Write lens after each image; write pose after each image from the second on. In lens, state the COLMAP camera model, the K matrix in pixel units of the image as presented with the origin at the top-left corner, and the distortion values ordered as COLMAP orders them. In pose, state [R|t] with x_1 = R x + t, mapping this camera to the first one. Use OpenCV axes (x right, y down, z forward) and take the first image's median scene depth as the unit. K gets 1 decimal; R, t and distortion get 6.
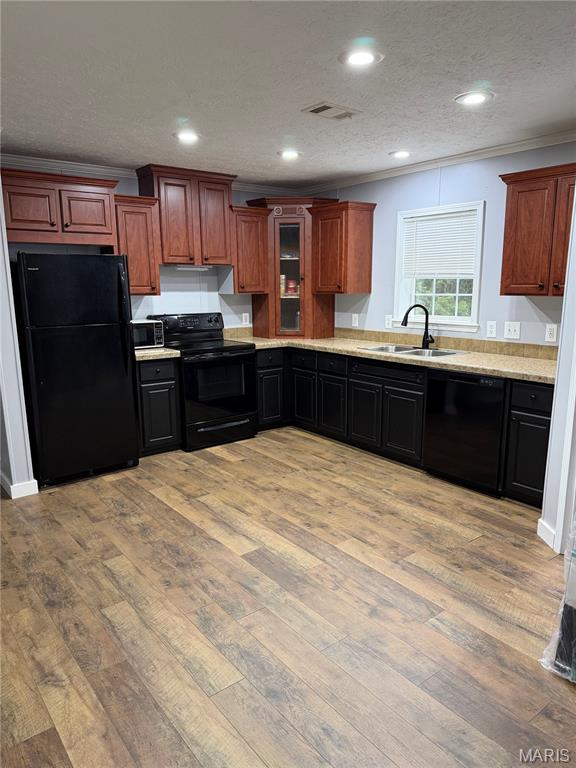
lens RADIAL K [[548.4, 0, 288.0], [0, 548.4, 384.0], [0, 0, 1]] dist [0.028221, -0.024364]
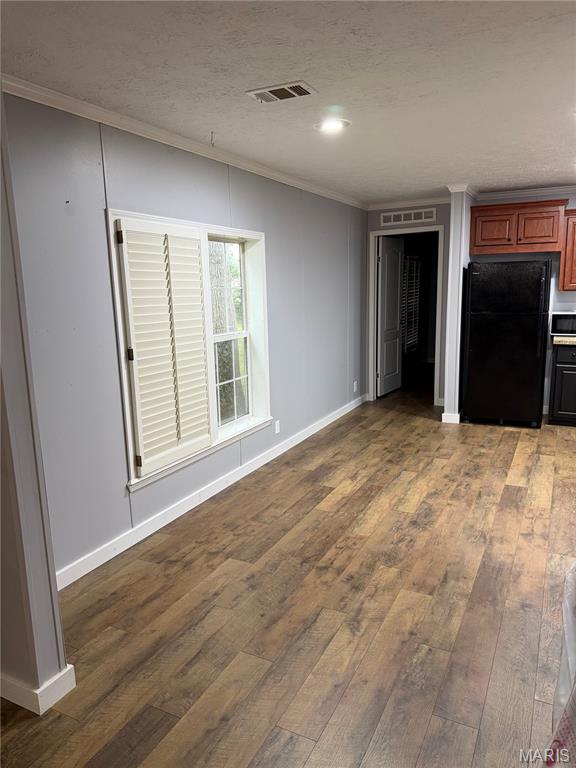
lens RADIAL K [[548.4, 0, 288.0], [0, 548.4, 384.0], [0, 0, 1]] dist [0.028221, -0.024364]
pose [[0.432064, 0.168132, -0.886032, 0.775627], [-0.156443, 0.981546, 0.109969, 0.001806], [0.888170, 0.091100, 0.450394, -0.108090]]
